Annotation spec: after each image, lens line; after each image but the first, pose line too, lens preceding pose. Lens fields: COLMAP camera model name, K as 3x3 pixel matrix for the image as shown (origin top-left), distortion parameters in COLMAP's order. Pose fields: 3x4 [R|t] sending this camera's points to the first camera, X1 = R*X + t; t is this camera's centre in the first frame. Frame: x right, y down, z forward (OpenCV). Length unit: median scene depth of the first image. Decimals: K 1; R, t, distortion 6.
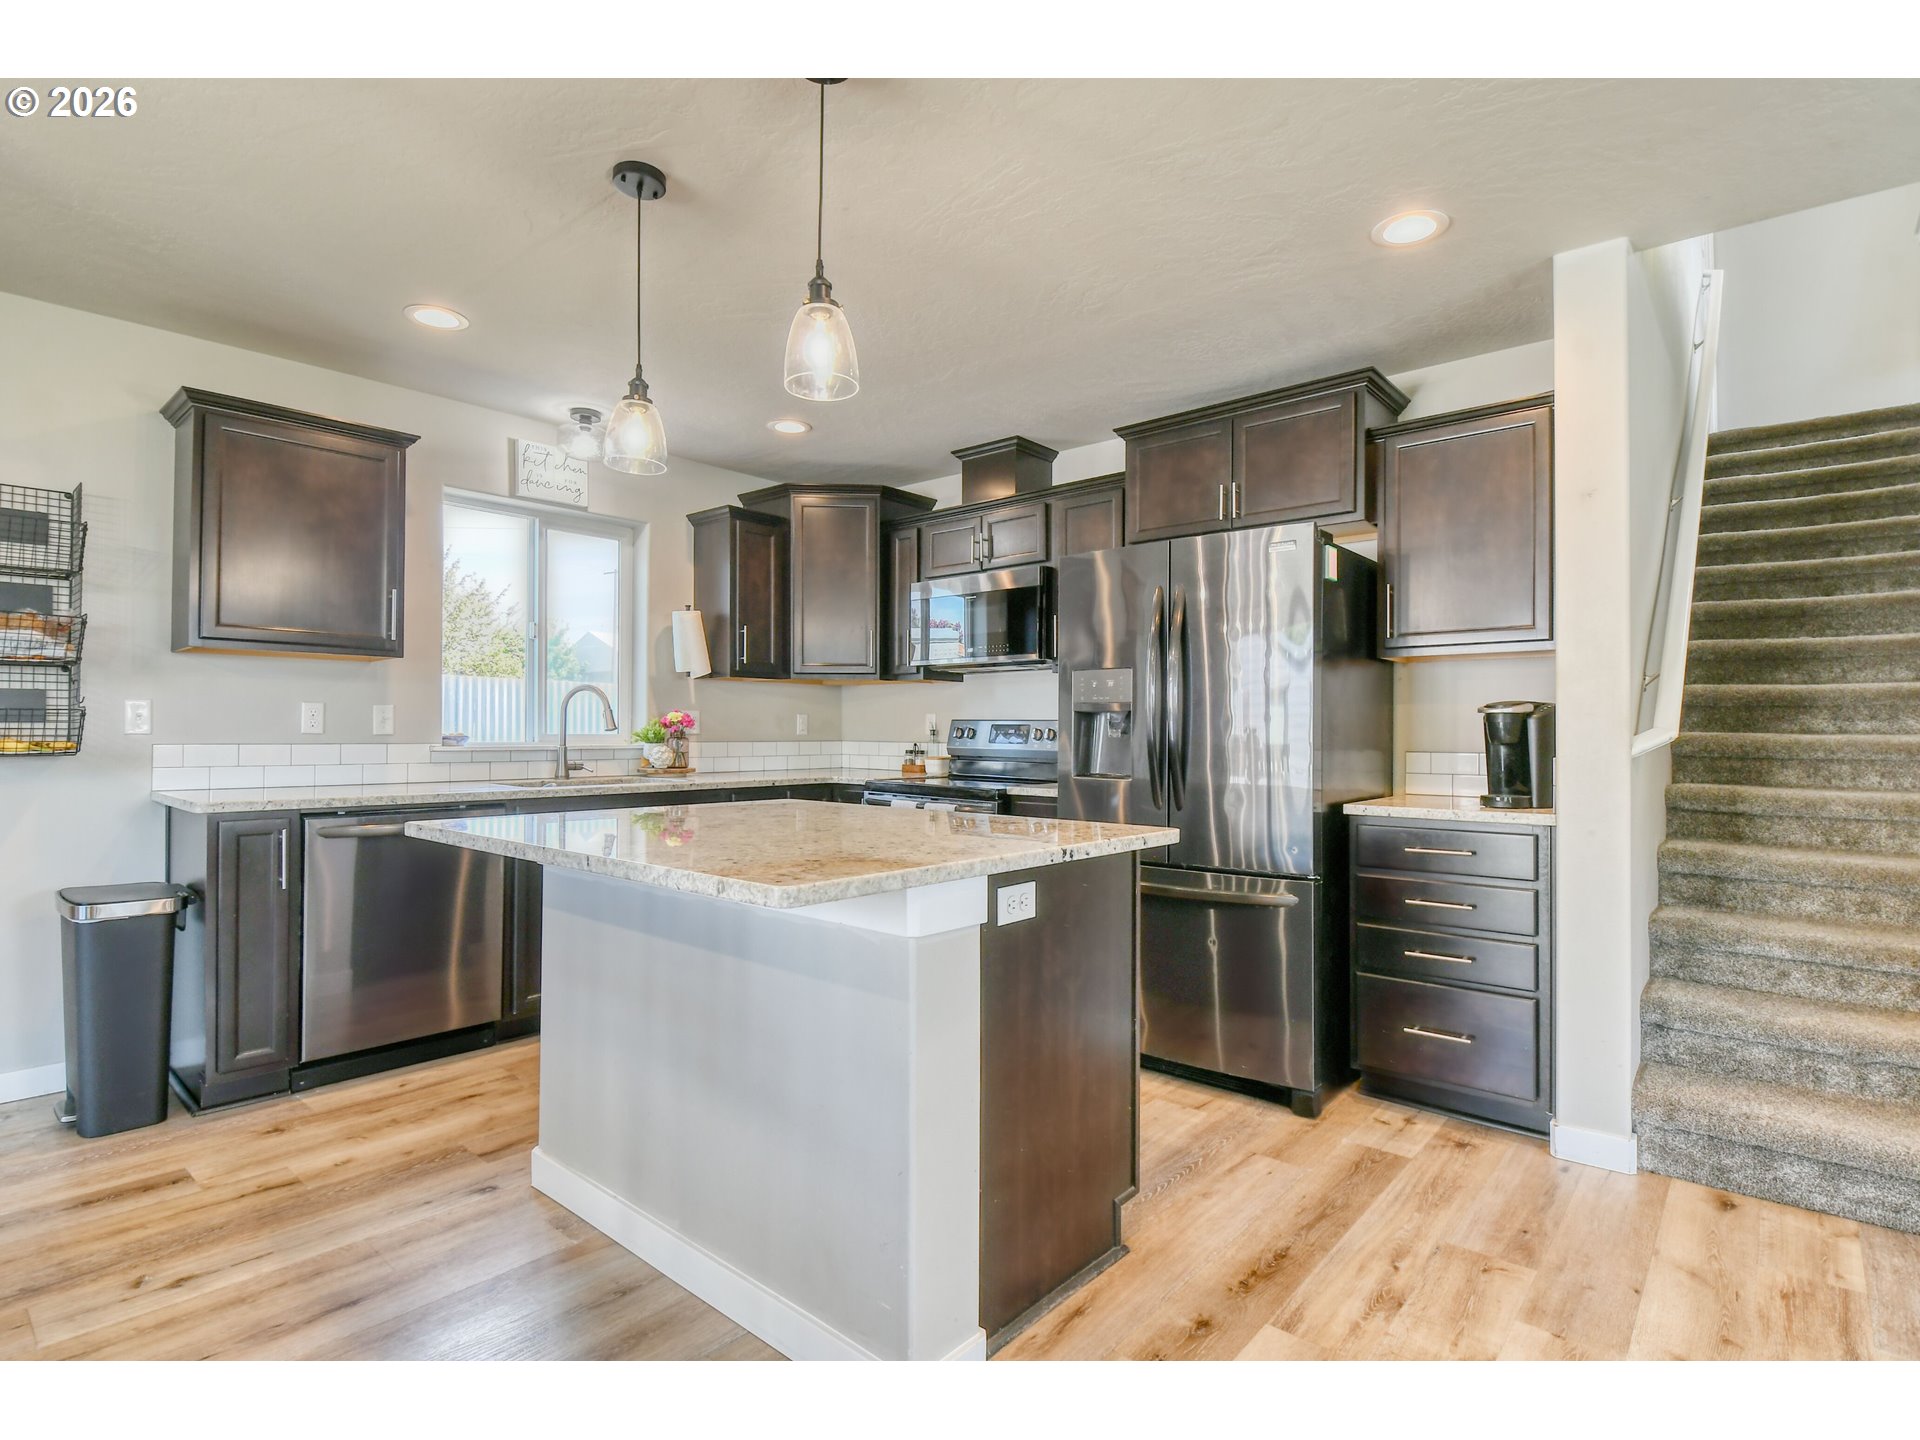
lens RADIAL K [[933.0, 0, 965.7], [0, 933.0, 732.0], [0, 0, 1]] dist [0.017686, -0.021936]
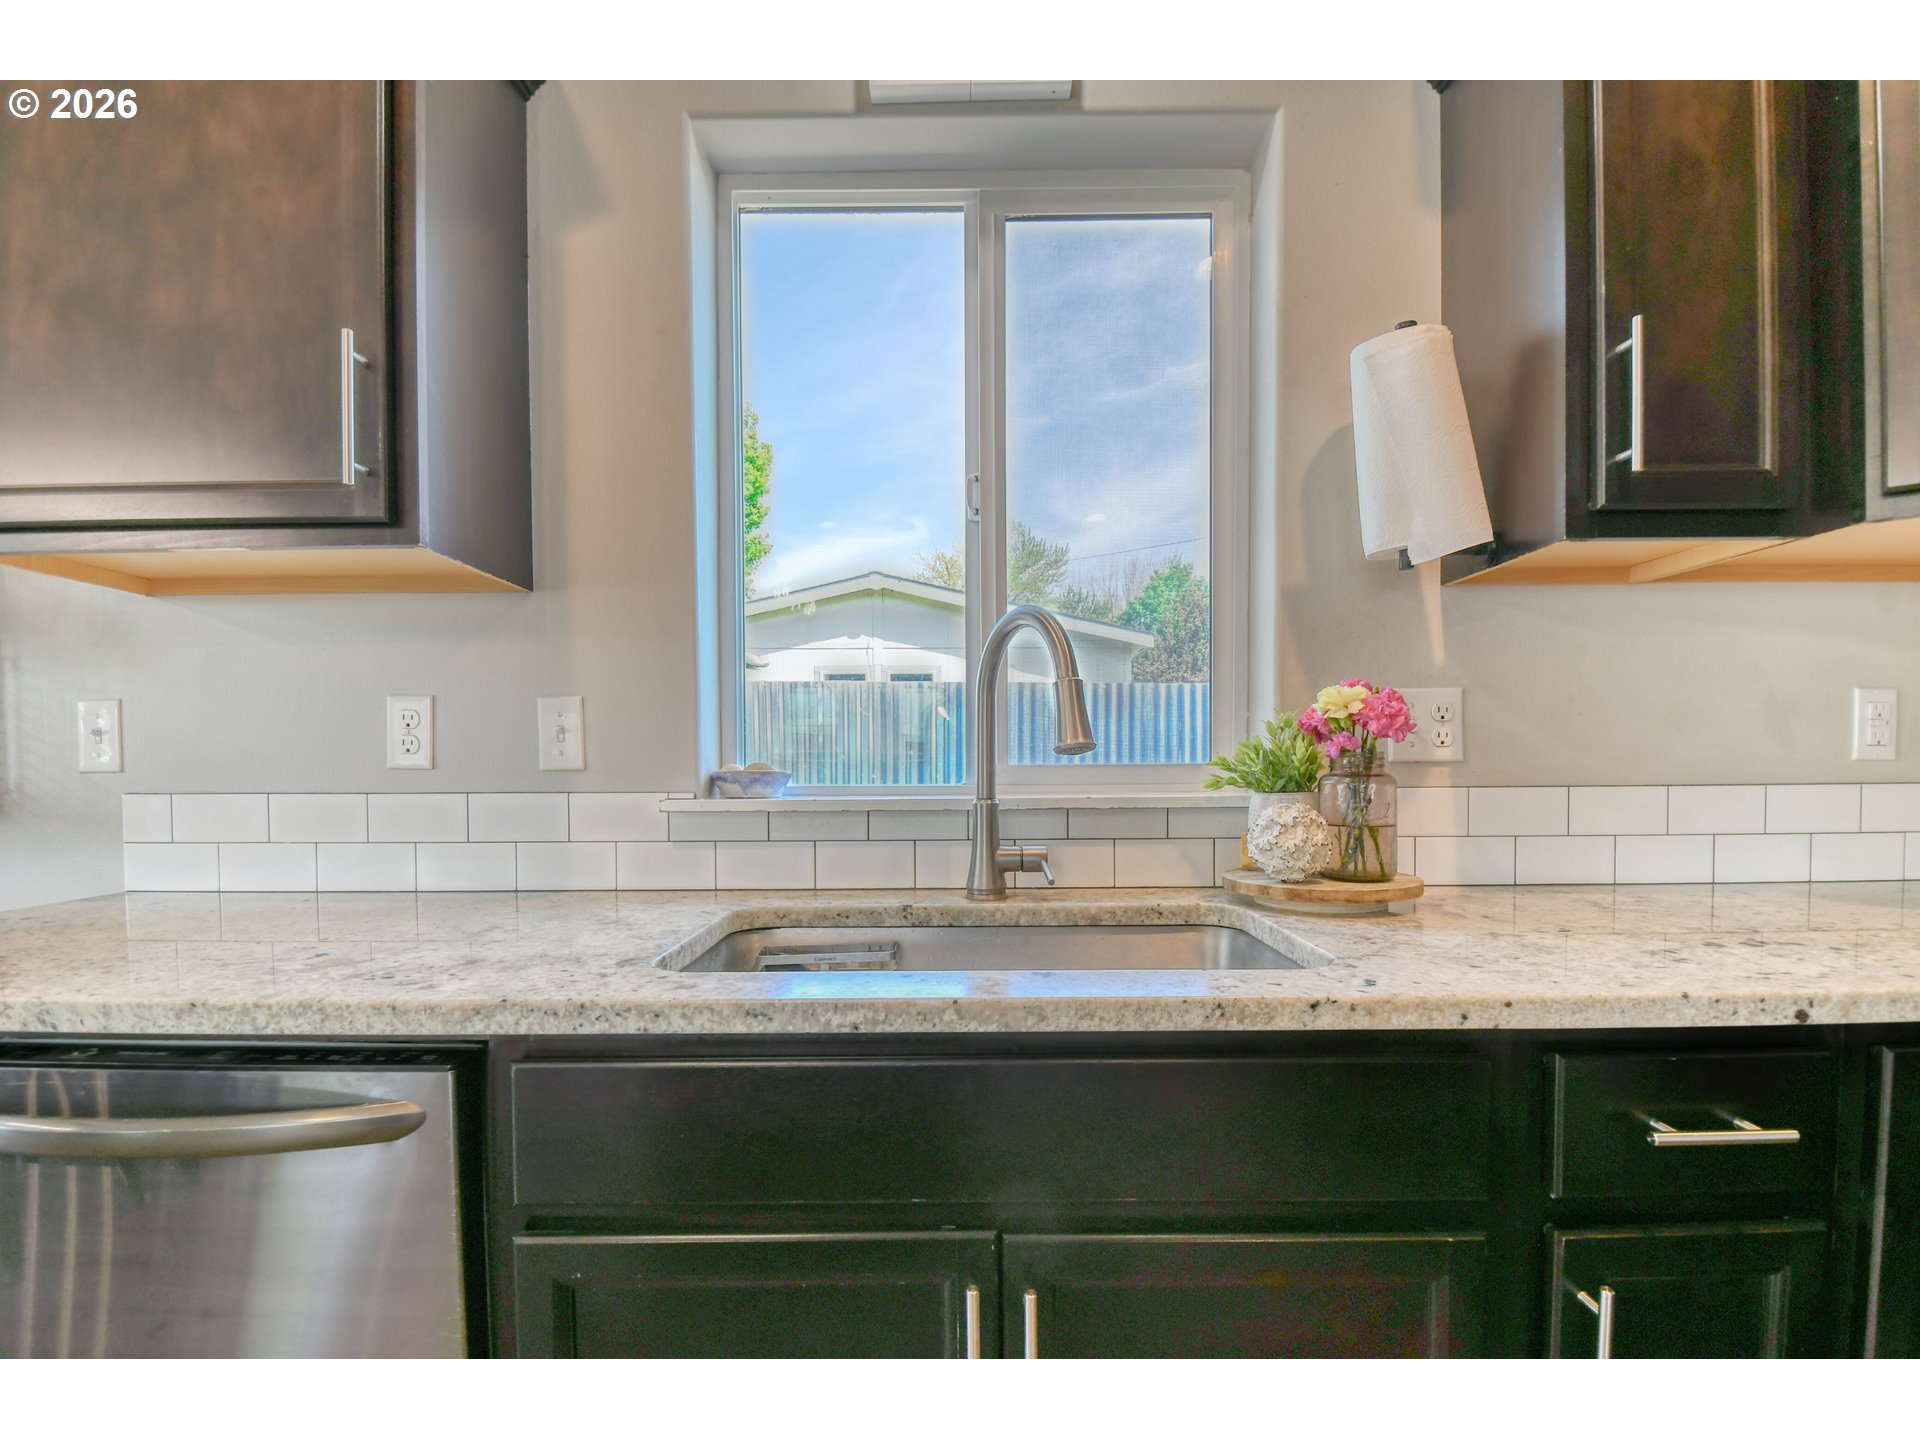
lens RADIAL K [[922.7, 0, 959.8], [0, 922.7, 763.8], [0, 0, 1]] dist [0.031400, -0.028527]
pose [[0.647299, -0.006978, -0.762204, -0.200475], [0.010214, 0.999948, -0.000480, 0.002043], [0.762167, -0.007474, 0.647337, 0.854954]]
